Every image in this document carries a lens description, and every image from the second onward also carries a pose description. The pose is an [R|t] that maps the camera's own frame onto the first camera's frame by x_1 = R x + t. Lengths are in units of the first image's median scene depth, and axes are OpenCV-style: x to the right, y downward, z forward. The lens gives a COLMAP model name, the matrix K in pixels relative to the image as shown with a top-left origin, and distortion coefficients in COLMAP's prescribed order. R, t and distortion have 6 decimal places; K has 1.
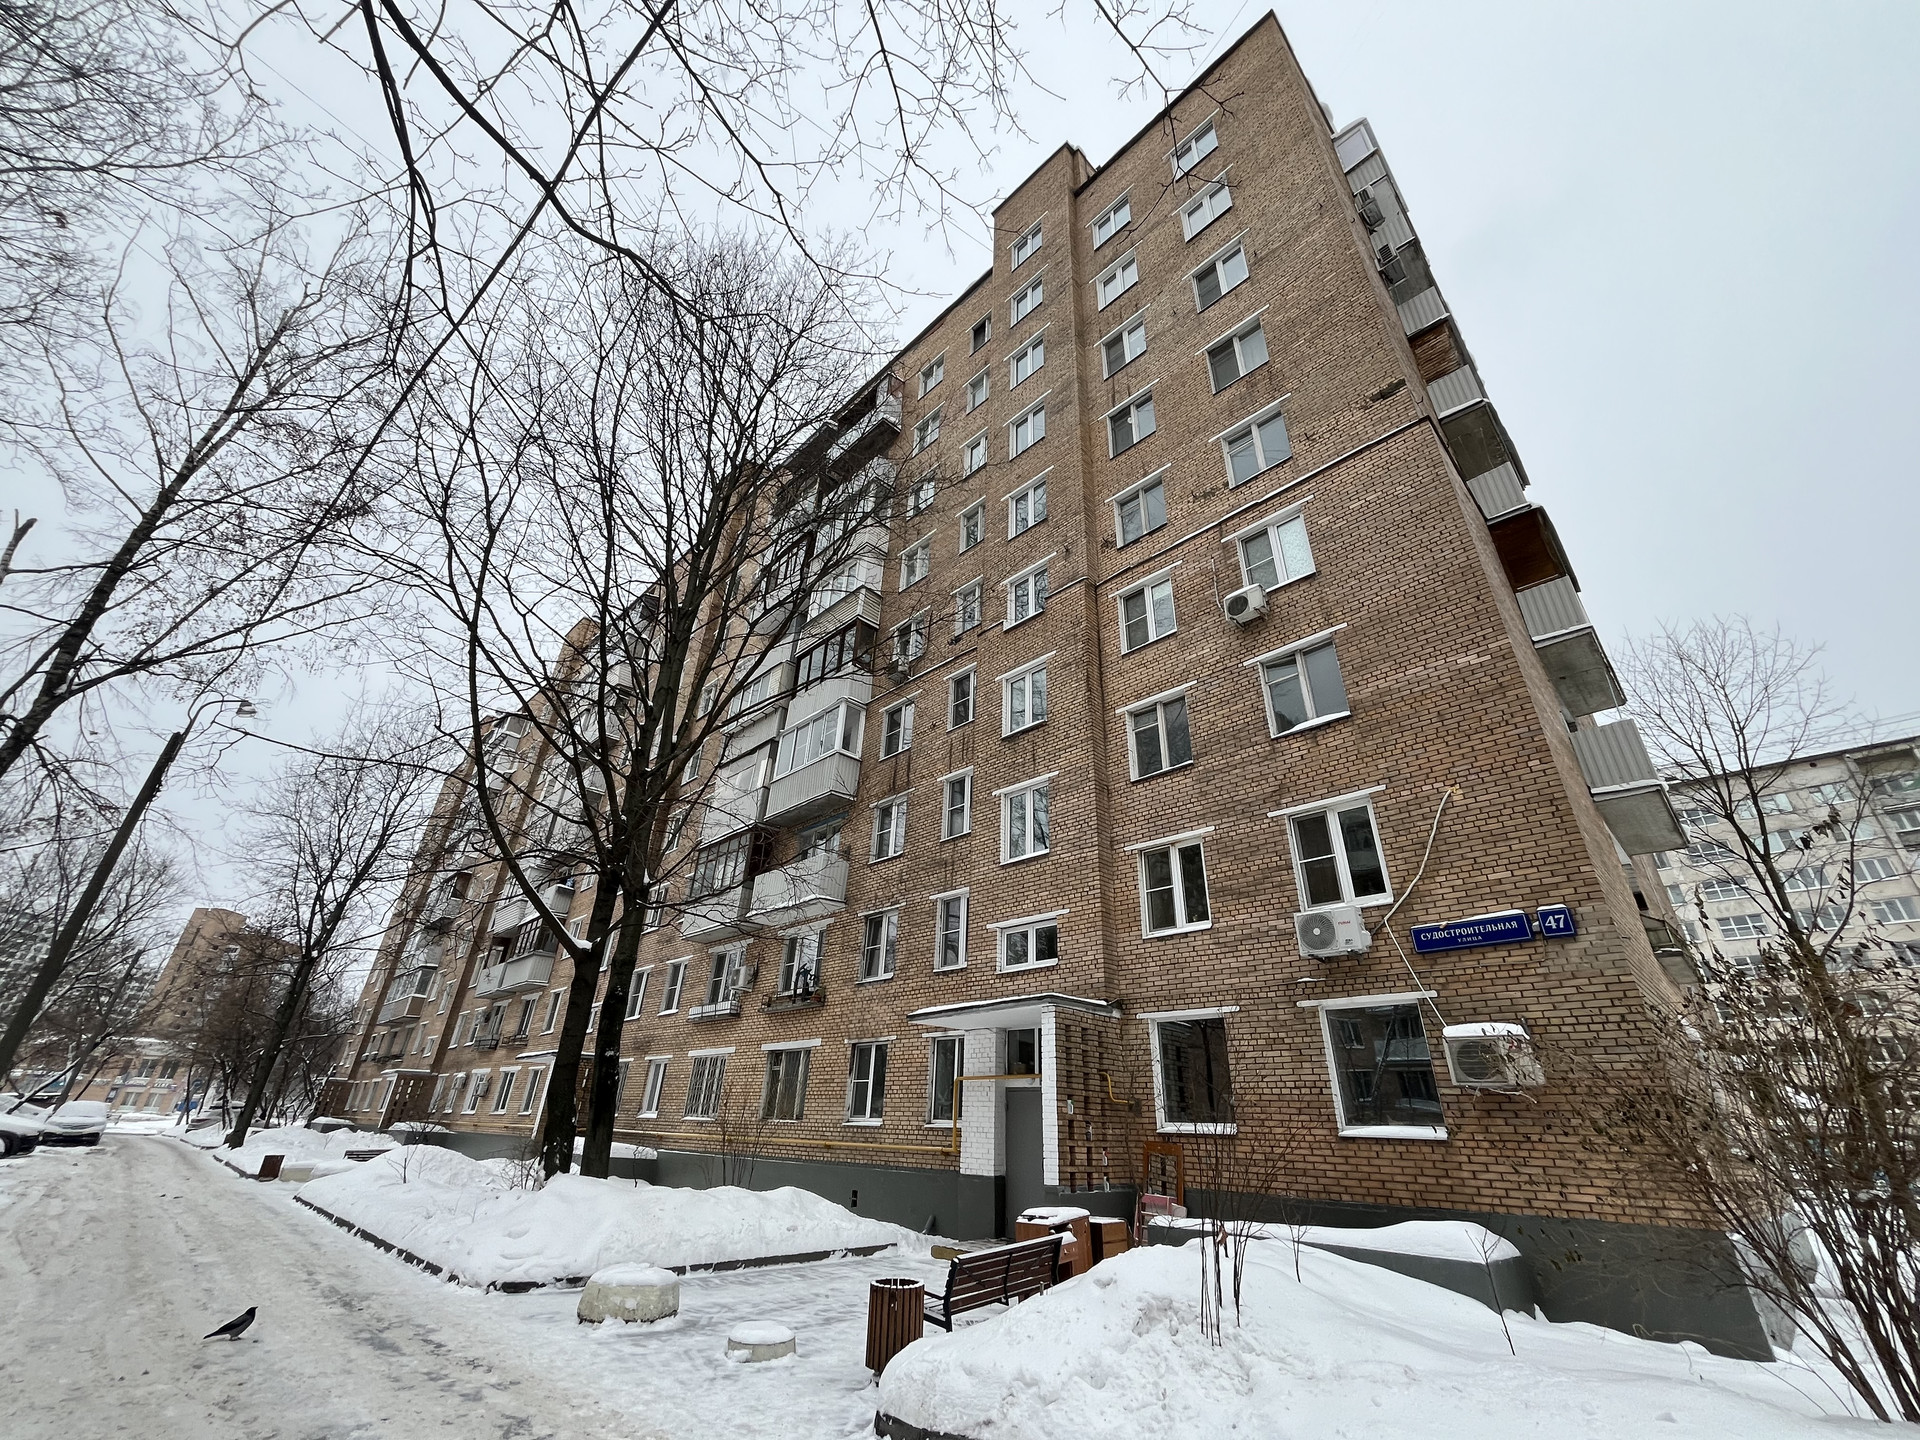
lens RADIAL K [[775.2, 0, 954.5], [0, 775.2, 717.7], [0, 0, 1]] dist [-0.001400, -0.000915]
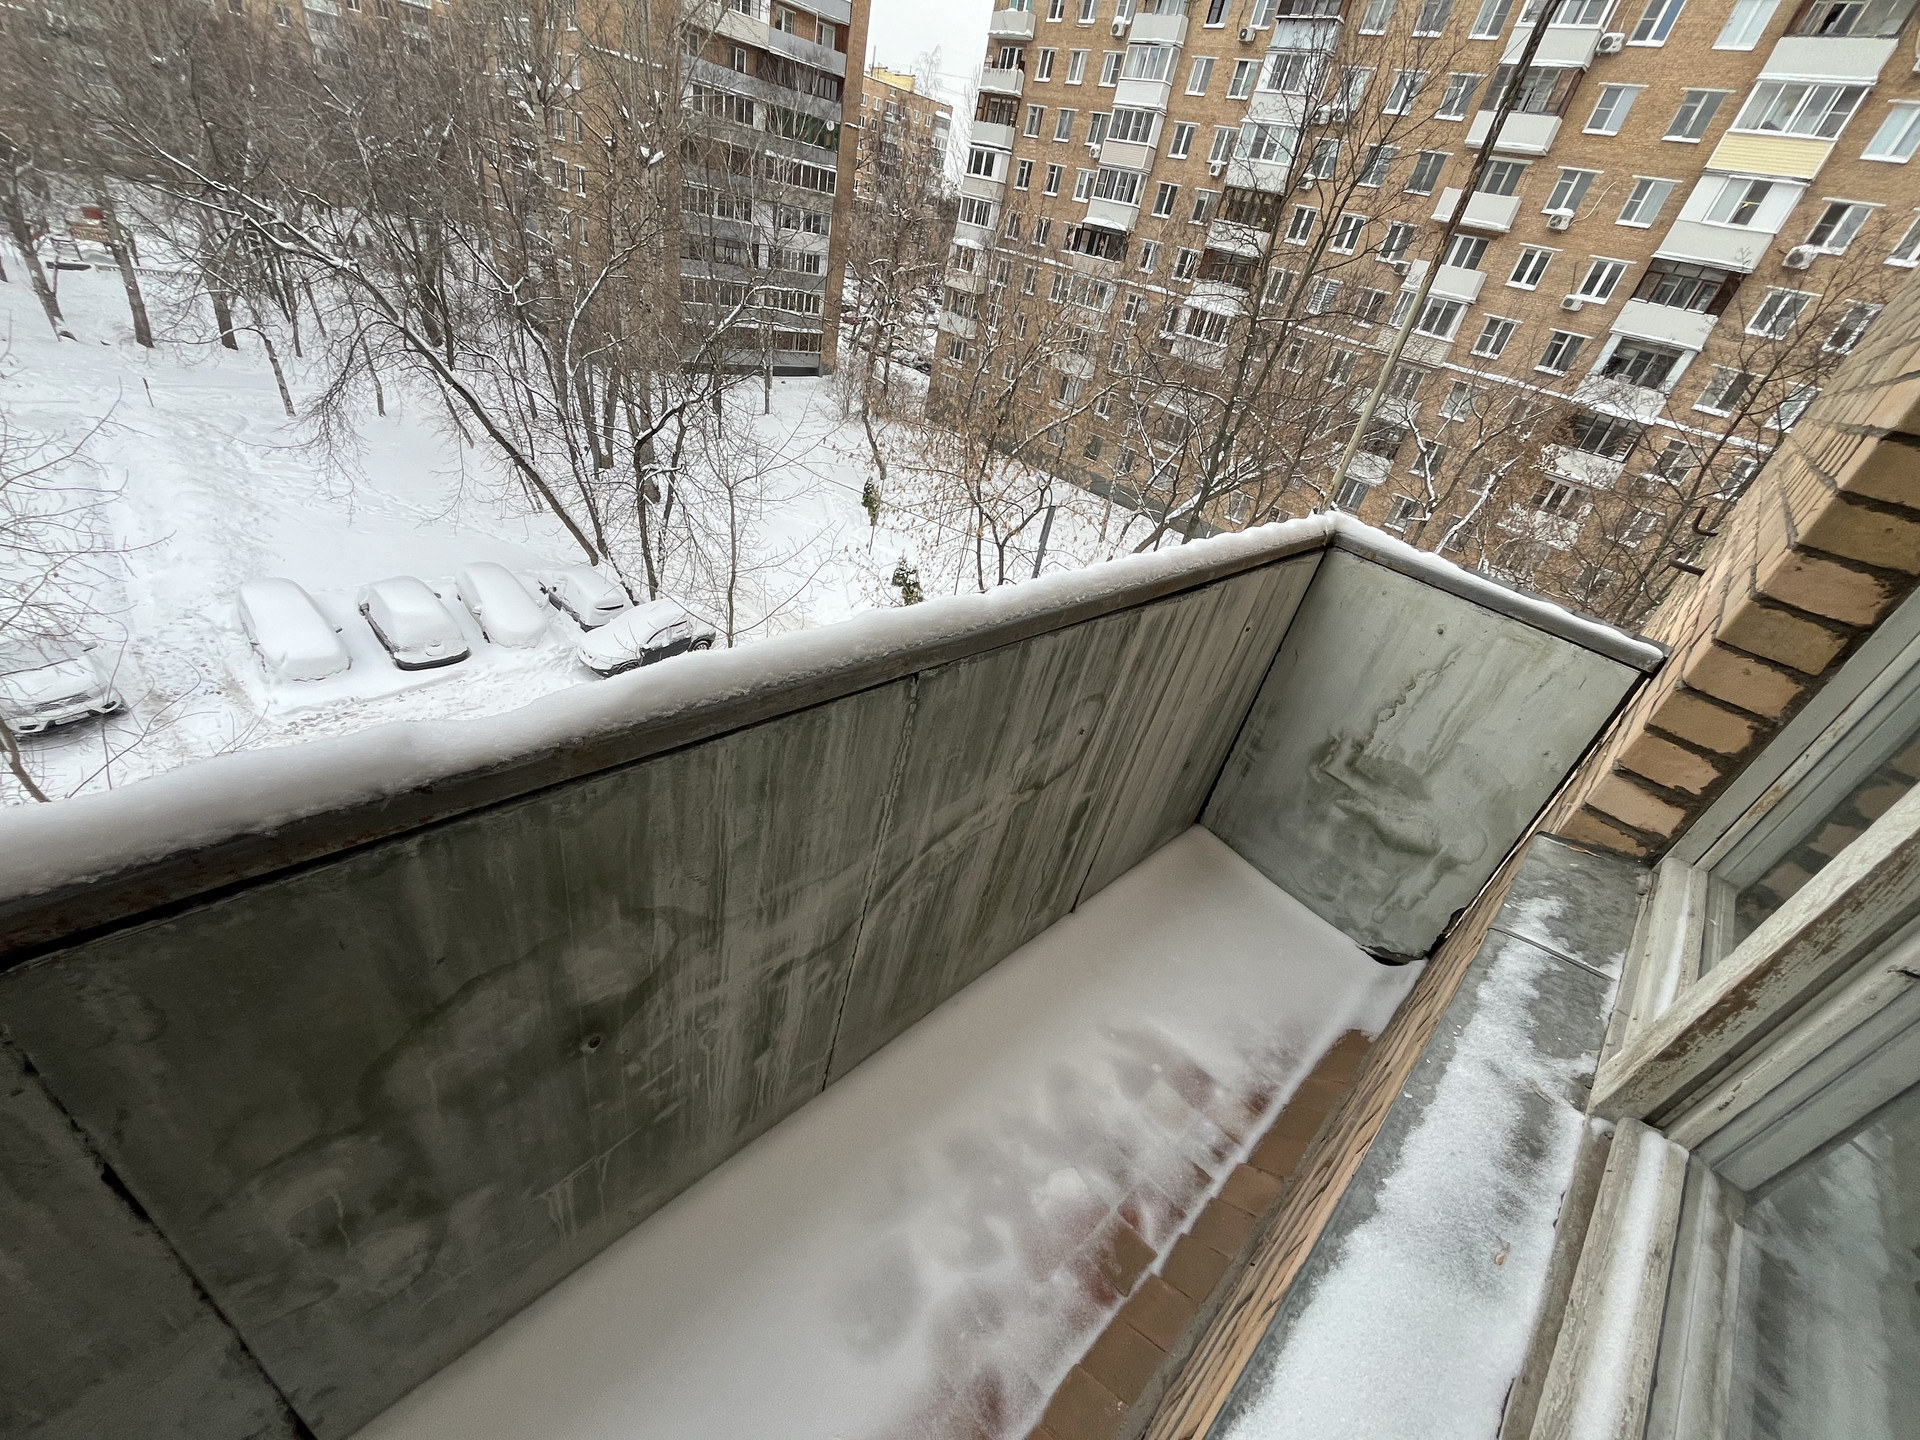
lens RADIAL K [[775.2, 0, 963.7], [0, 775.2, 722.9], [0, 0, 1]] dist [-0.001400, -0.000915]
pose [[0.986740, 0.135682, 0.089081, -0.628386], [-0.142001, 0.455804, 0.878680, -1.485950], [0.078617, -0.879678, 0.469027, -2.961919]]
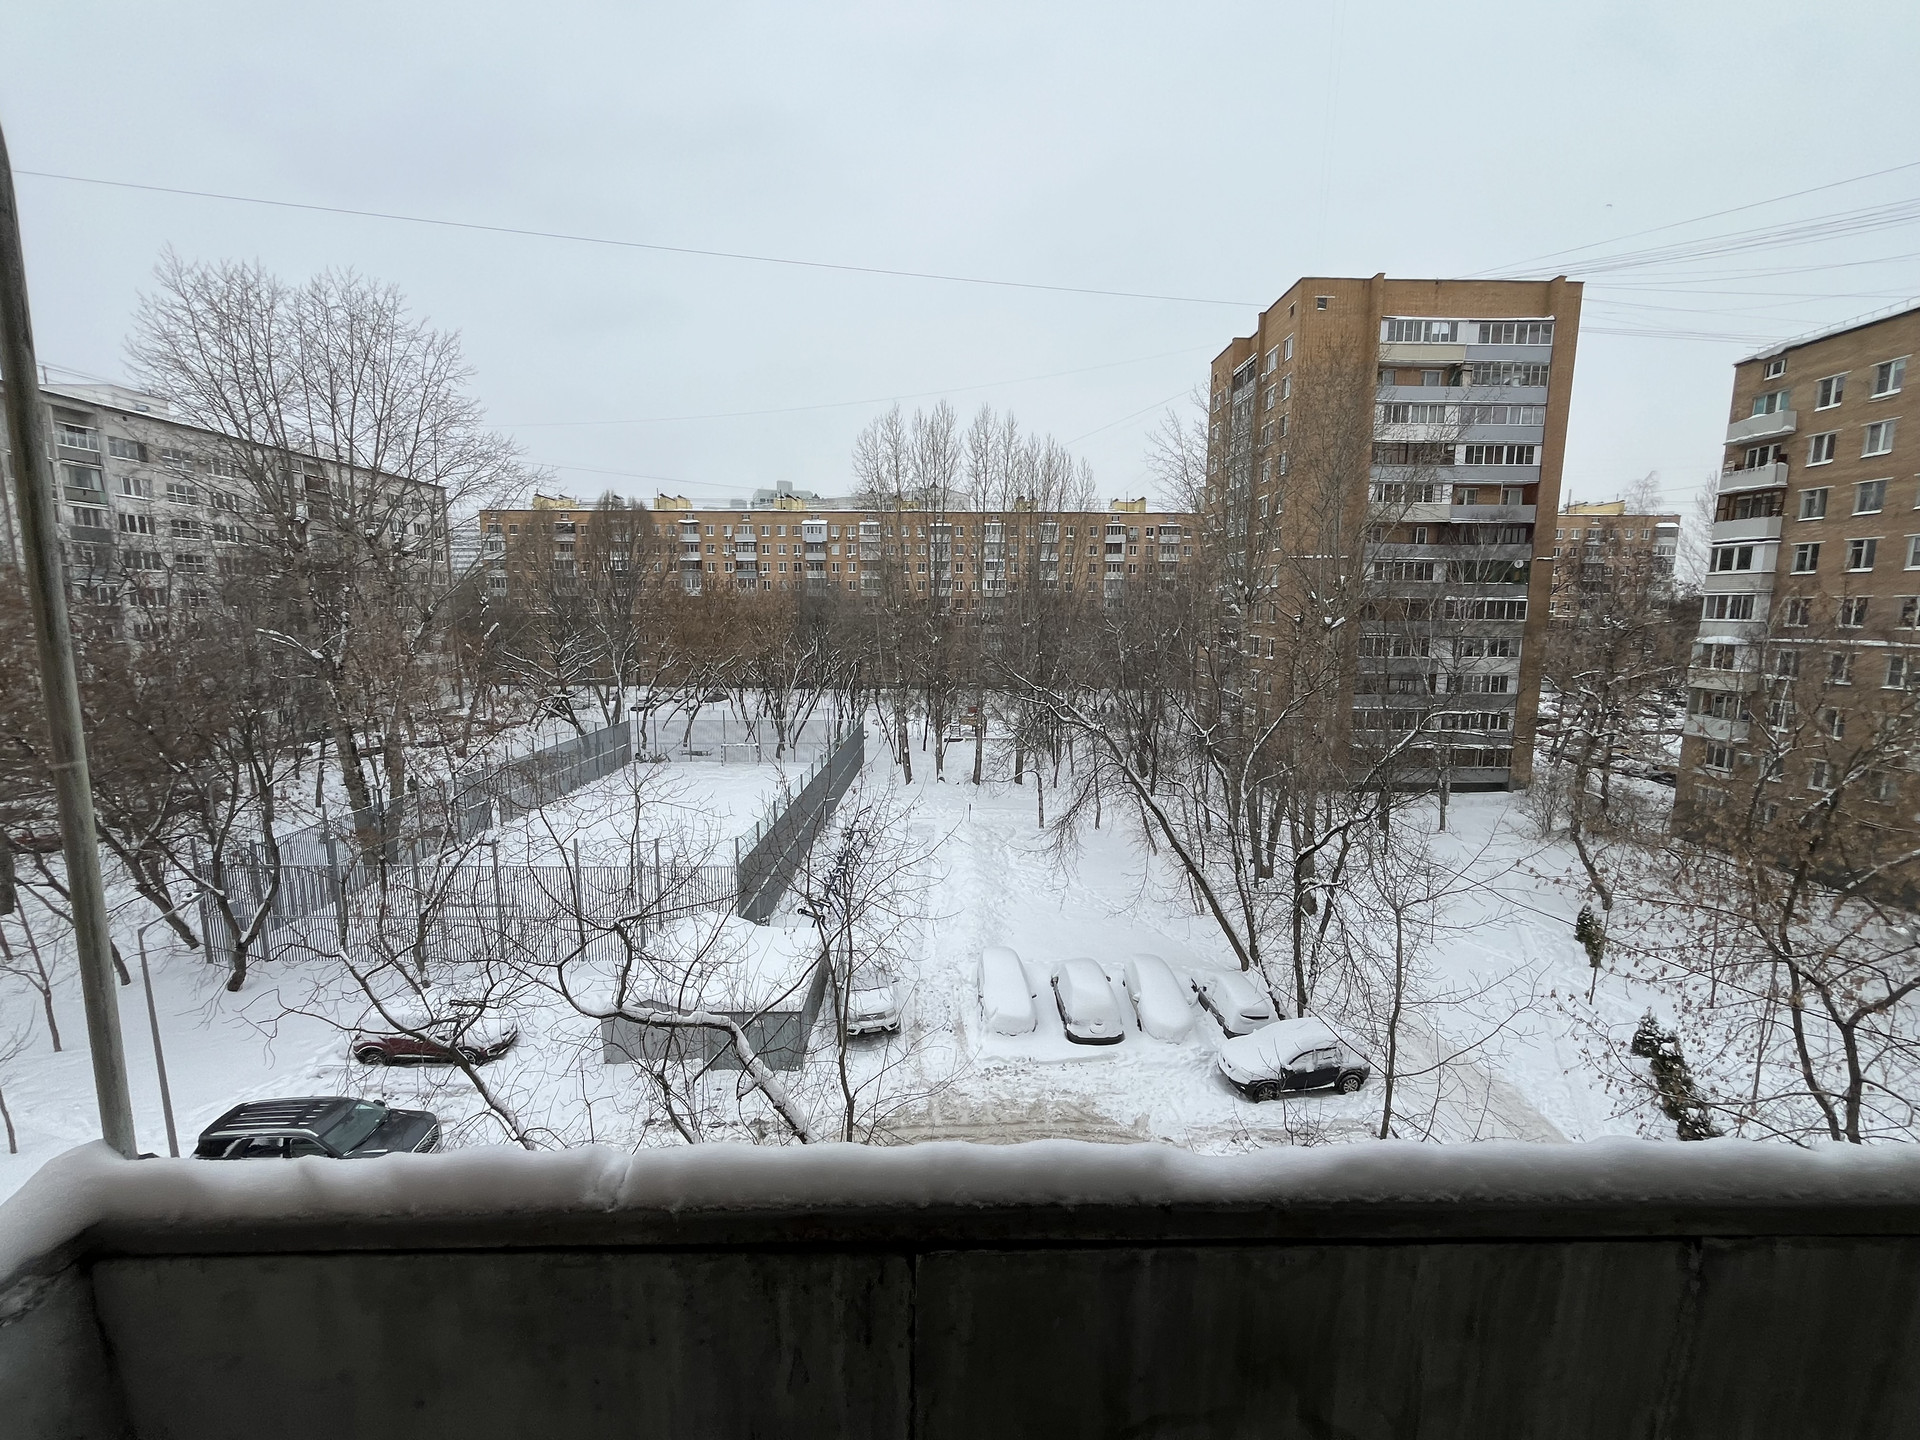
lens RADIAL K [[775.2, 0, 953.0], [0, 775.2, 710.5], [0, 0, 1]] dist [-0.001400, -0.000915]
pose [[0.717149, 0.064469, -0.693932, -0.636059], [0.353144, 0.824798, 0.441586, -1.616353], [0.600822, -0.561740, 0.568736, -3.014067]]
